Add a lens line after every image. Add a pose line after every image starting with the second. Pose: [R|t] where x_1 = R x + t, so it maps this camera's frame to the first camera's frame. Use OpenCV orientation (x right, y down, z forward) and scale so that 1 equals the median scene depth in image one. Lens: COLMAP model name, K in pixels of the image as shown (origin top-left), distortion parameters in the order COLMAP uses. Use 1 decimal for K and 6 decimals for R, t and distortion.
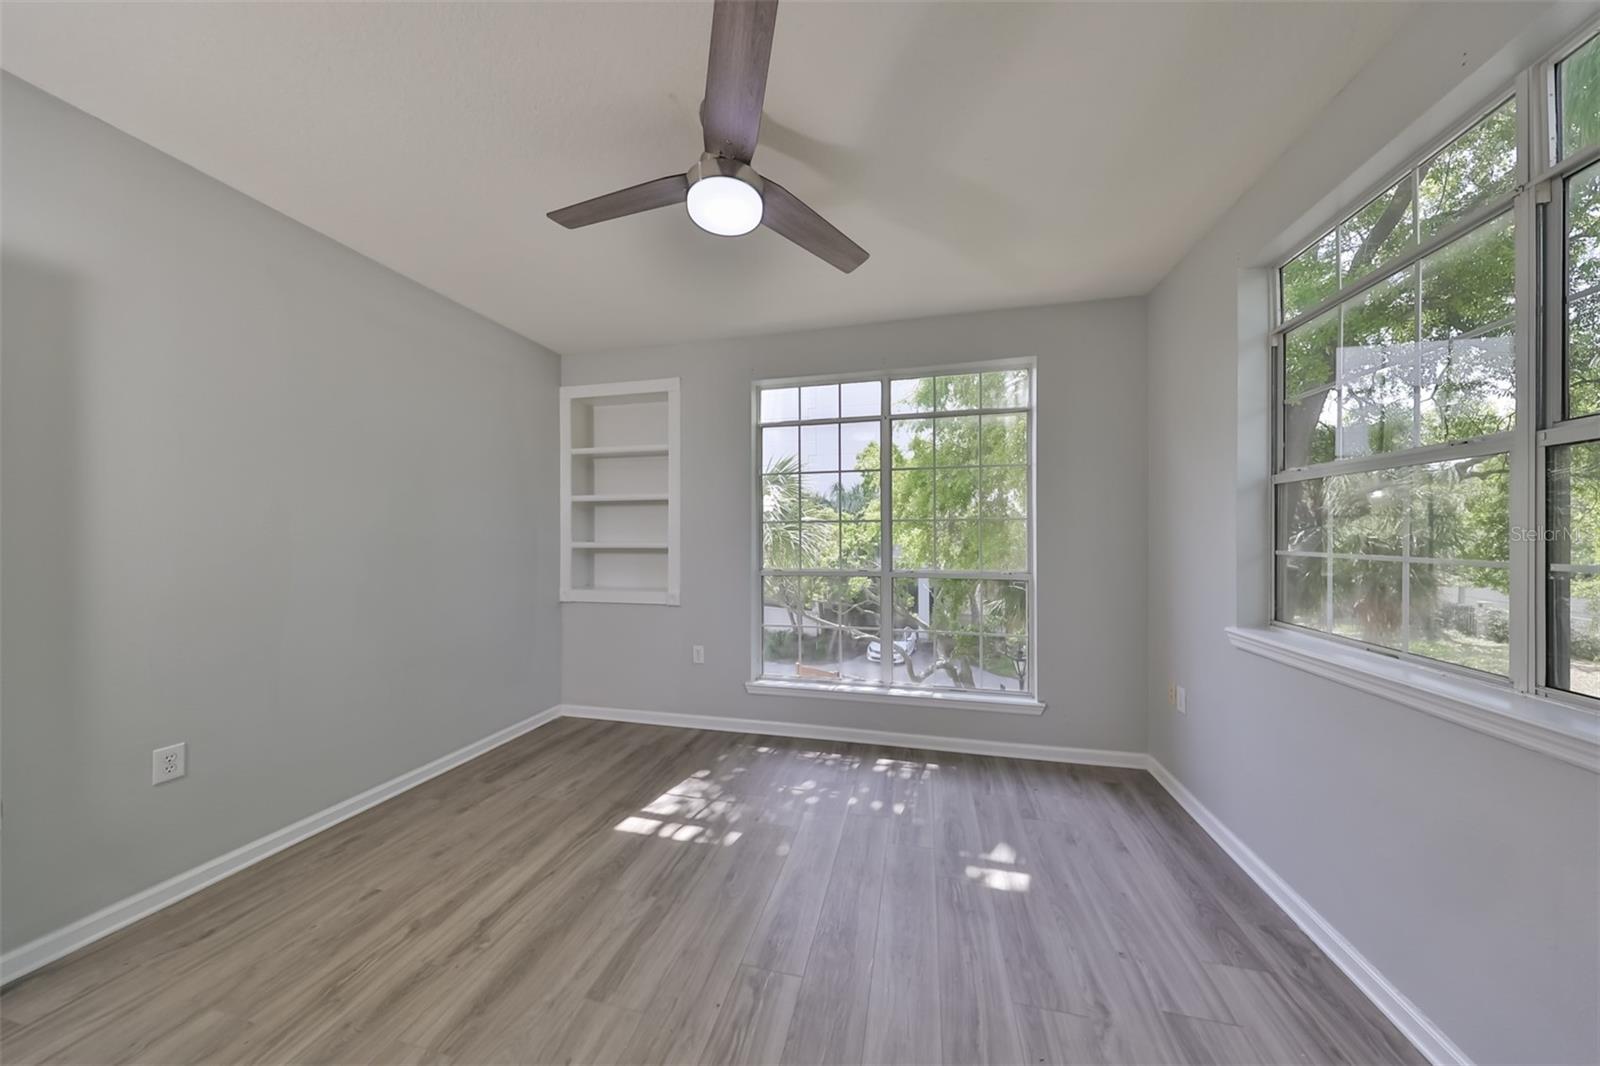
lens RADIAL K [[520.5, 0, 797.5], [0, 520.5, 542.2], [0, 0, 1]] dist [0.005200, -0.000012]
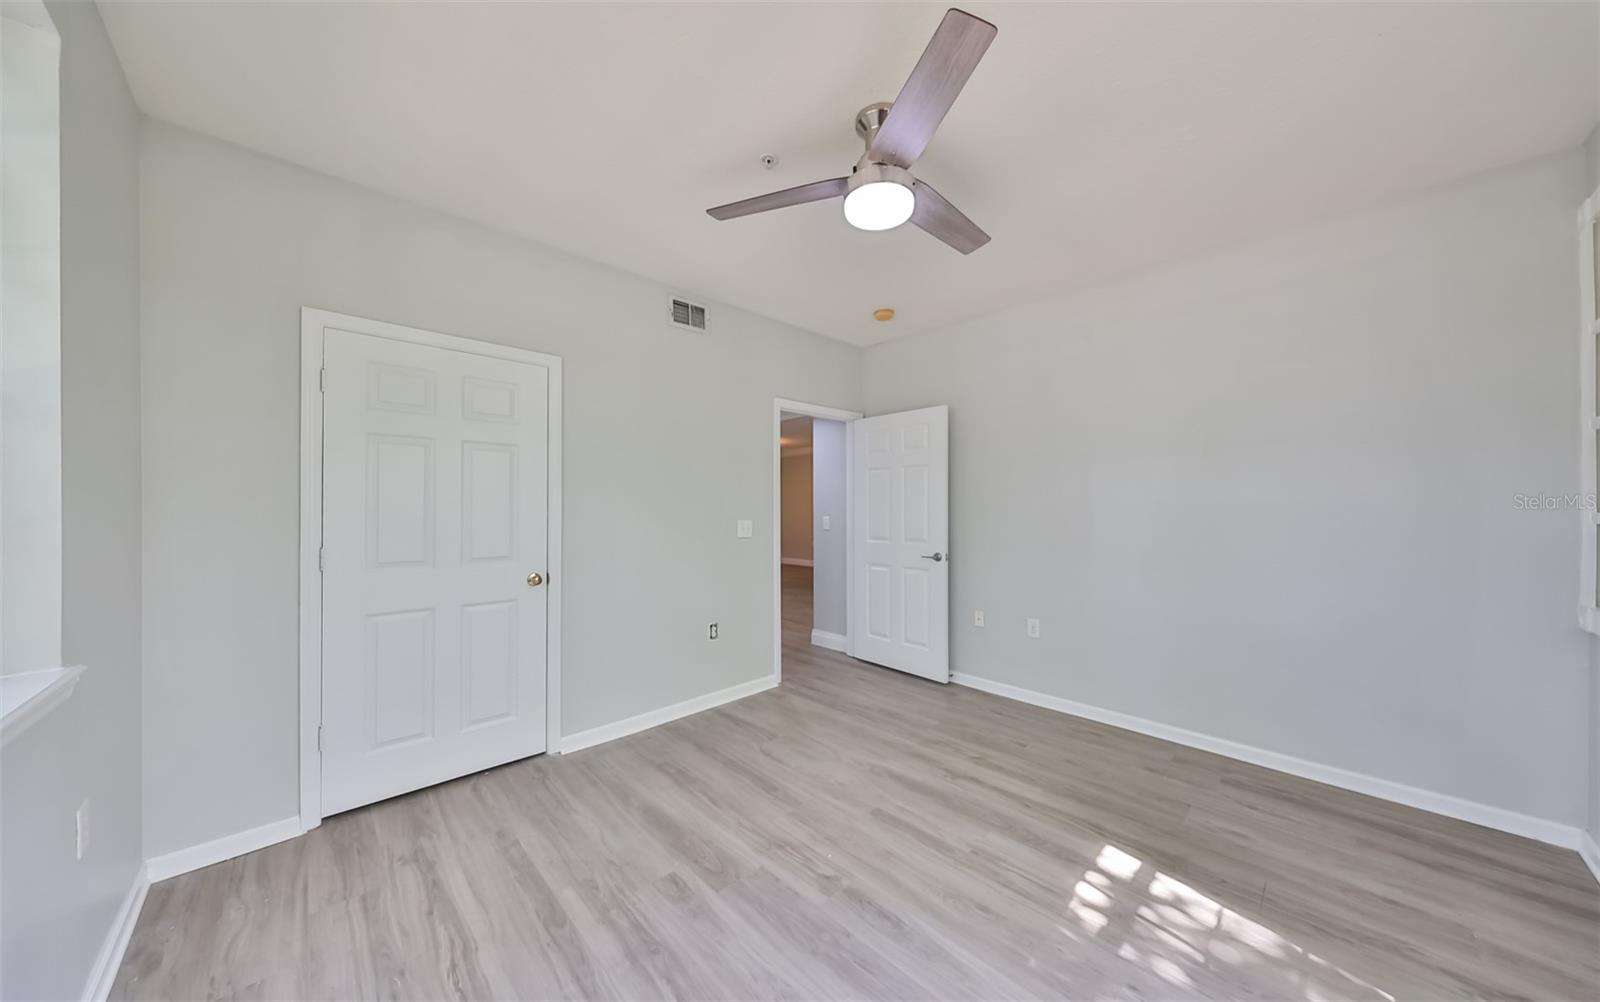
lens RADIAL K [[521.5, 0, 793.8], [0, 521.5, 506.5], [0, 0, 1]] dist [-0.001301, 0.000157]
pose [[-0.543979, -0.005232, -0.839082, 0.566489], [-0.007406, 0.999972, -0.001434, 0.005885], [0.839066, 0.005434, -0.544002, 0.925368]]
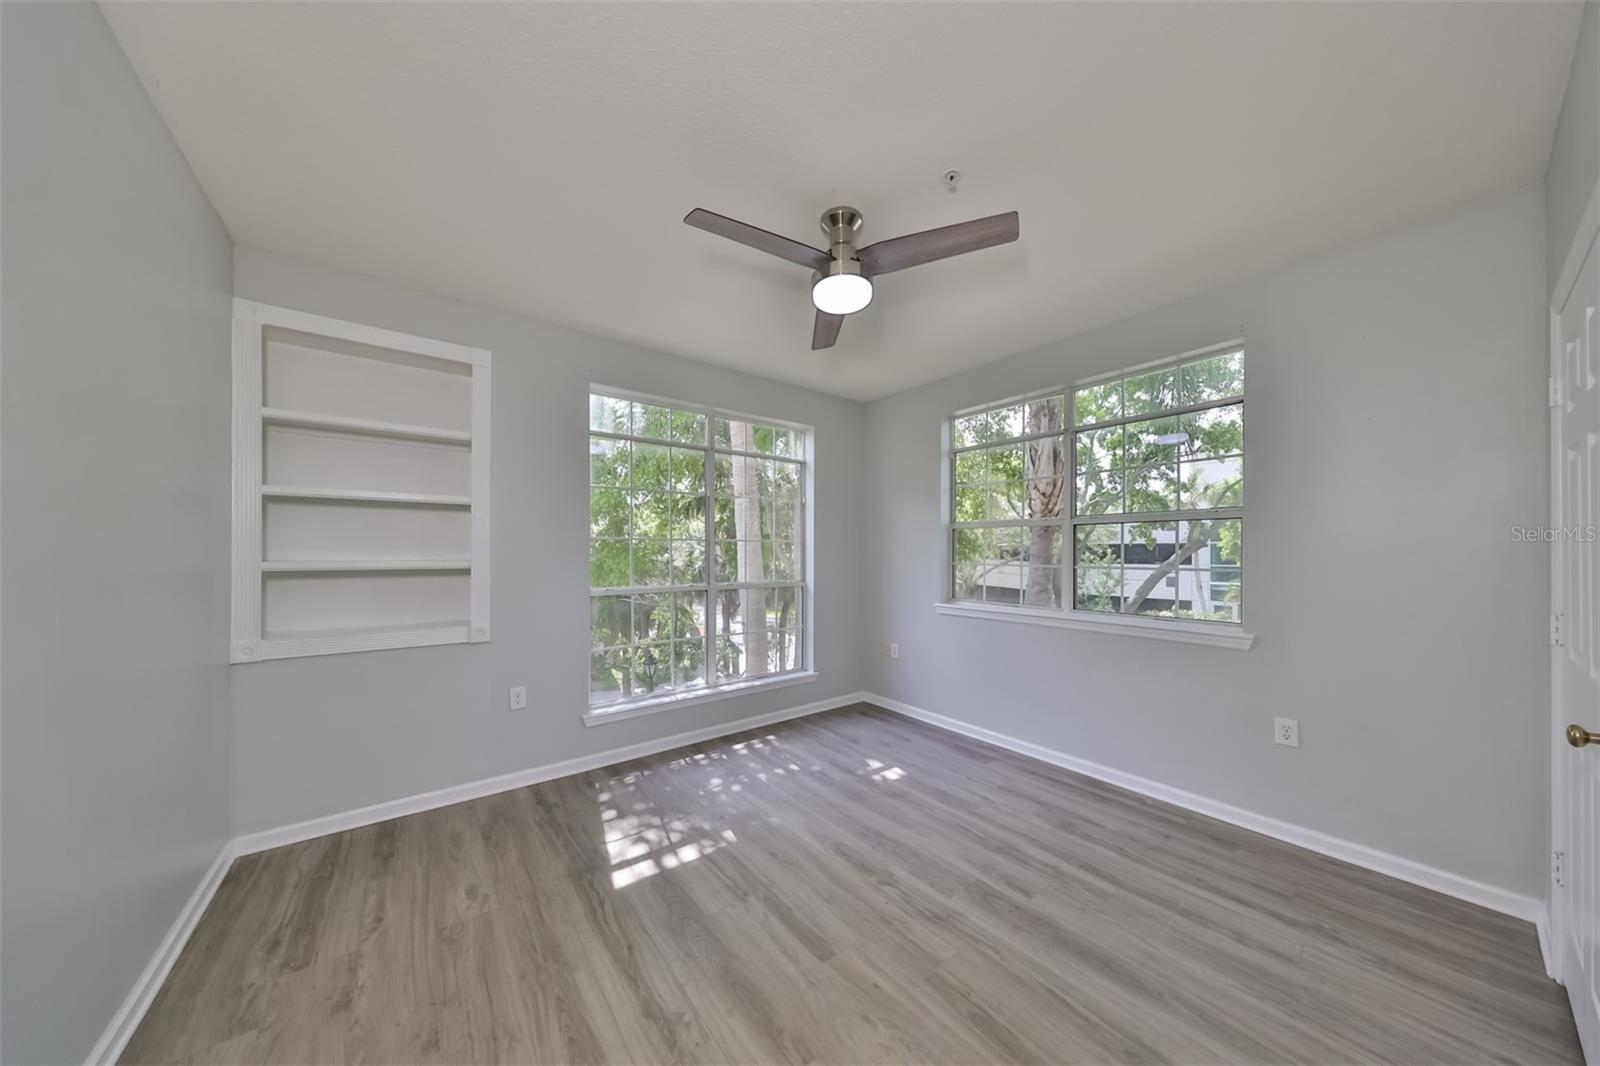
lens RADIAL K [[506.9, 0, 805.9], [0, 506.9, 567.3], [0, 0, 1]] dist [0.000070, -0.000054]
pose [[0.613365, -0.016654, 0.789624, -0.735452], [0.004325, 0.999833, 0.017728, -0.003084], [-0.789788, -0.007459, 0.613335, 0.208800]]
